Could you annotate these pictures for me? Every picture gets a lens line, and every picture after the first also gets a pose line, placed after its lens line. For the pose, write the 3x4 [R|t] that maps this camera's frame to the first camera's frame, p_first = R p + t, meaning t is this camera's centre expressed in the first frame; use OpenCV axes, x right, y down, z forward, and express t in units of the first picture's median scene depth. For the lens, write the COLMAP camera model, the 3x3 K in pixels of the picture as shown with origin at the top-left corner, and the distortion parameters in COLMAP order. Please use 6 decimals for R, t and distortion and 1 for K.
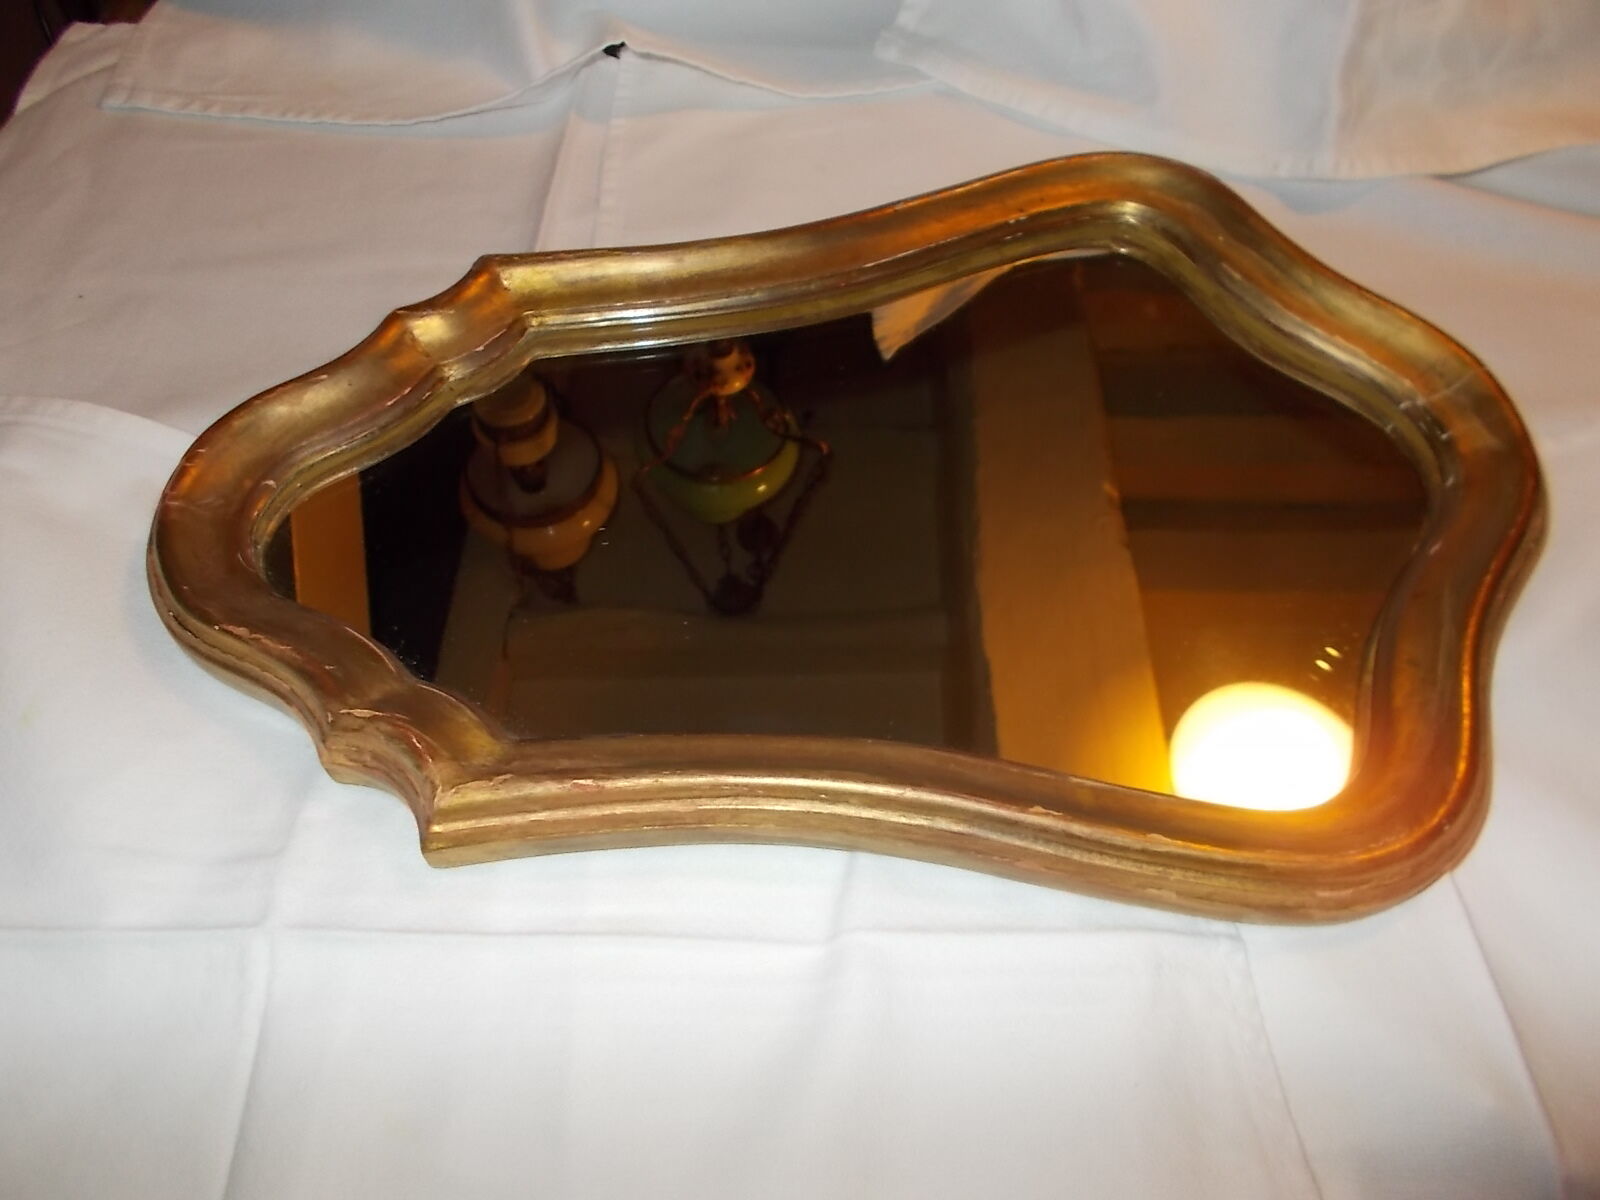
lens RADIAL K [[1231.2, 0, 800.0], [0, 1231.2, 600.0], [0, 0, 1]] dist [0.003333, 0.003389]
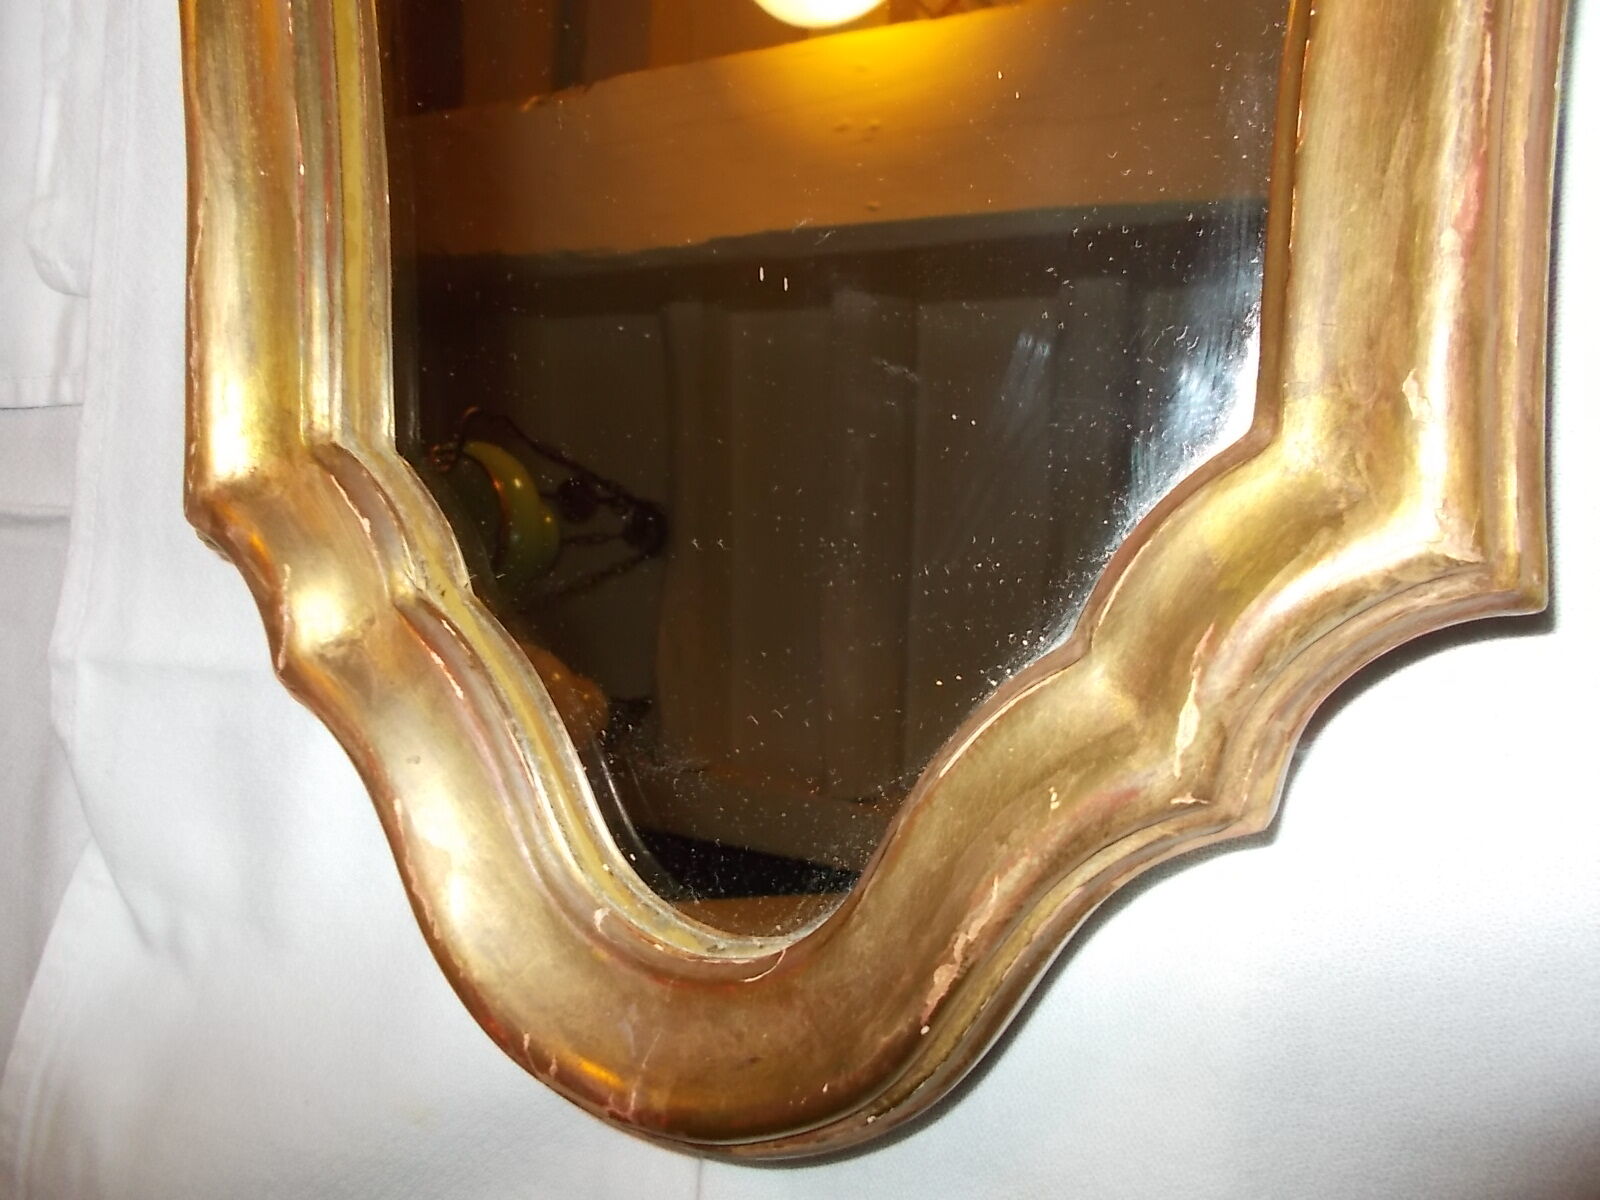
lens RADIAL K [[1231.2, 0, 800.0], [0, 1231.2, 600.0], [0, 0, 1]] dist [0.003333, 0.003389]
pose [[0.112993, -0.989410, -0.091104, -0.225778], [0.986303, 0.100602, 0.130711, -0.087549], [-0.120162, -0.104626, 0.987226, 0.459984]]
